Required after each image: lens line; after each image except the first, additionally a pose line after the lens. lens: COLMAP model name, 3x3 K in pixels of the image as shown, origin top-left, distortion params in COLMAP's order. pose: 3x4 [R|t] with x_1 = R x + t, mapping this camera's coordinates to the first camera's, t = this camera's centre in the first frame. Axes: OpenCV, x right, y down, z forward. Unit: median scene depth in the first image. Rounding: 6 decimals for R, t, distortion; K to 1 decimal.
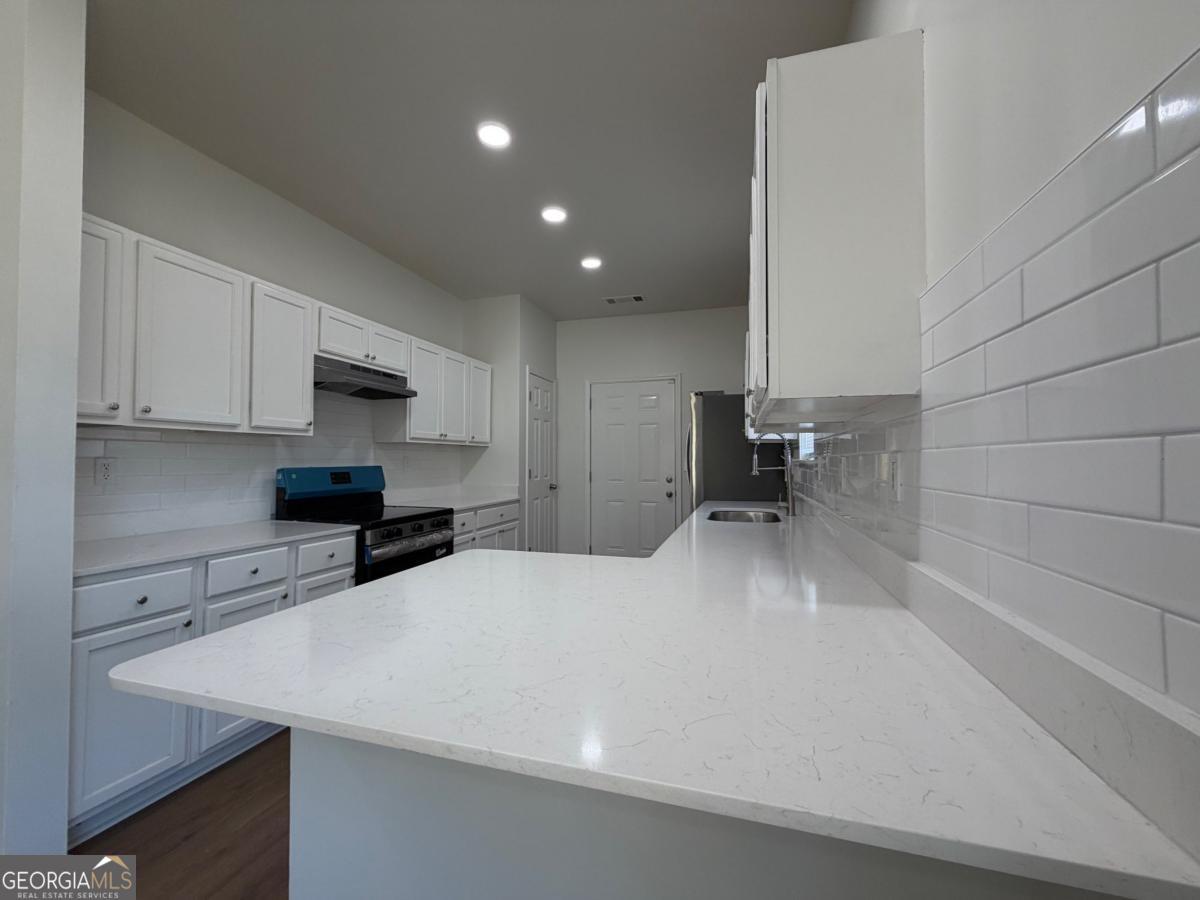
lens RADIAL K [[483.4, 0, 603.3], [0, 483.4, 453.3], [0, 0, 1]] dist [0.000309, -0.000046]
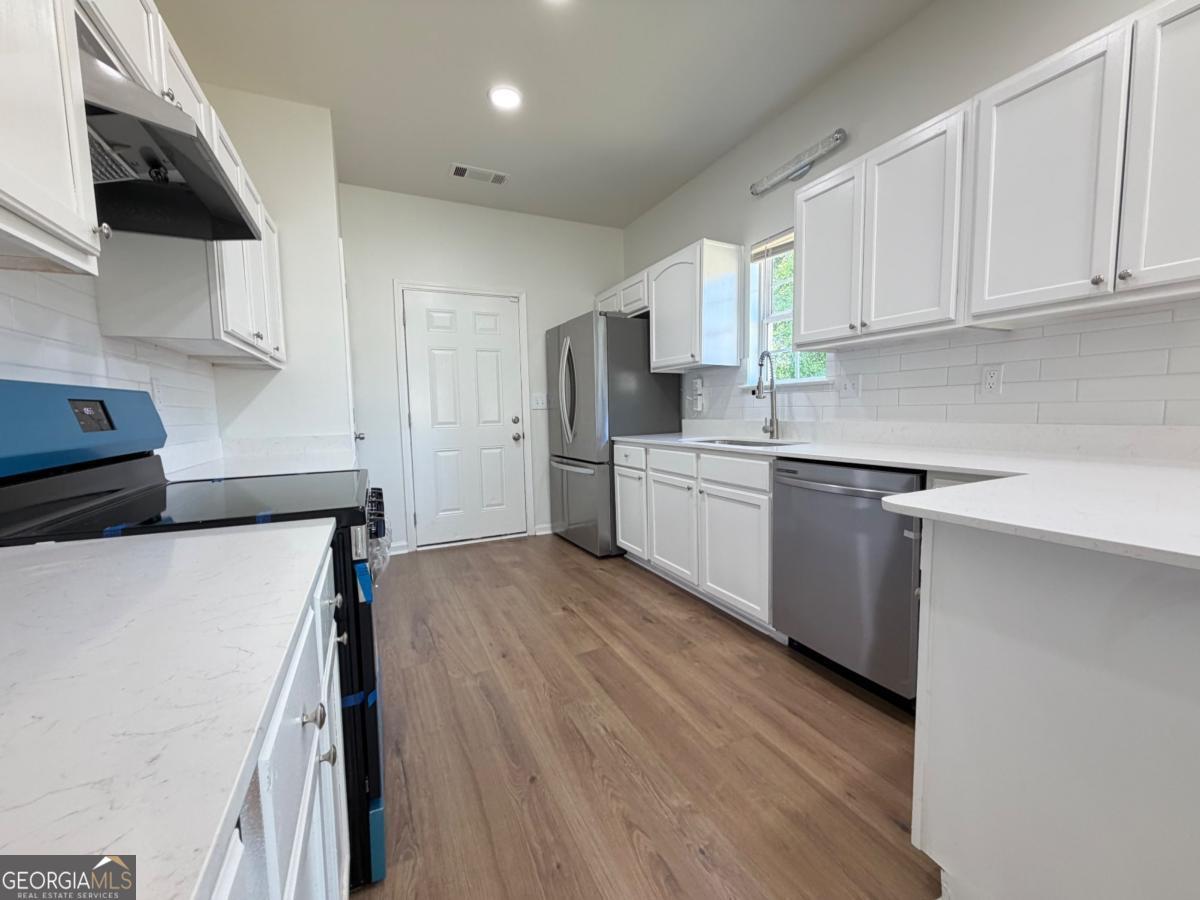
lens RADIAL K [[483.4, 0, 602.1], [0, 483.4, 451.1], [0, 0, 1]] dist [0.000309, -0.000046]
pose [[0.746356, -0.066569, 0.662209, -0.341352], [-0.002240, 0.994728, 0.102521, 0.024778], [-0.665543, -0.078001, 0.742272, 0.304458]]
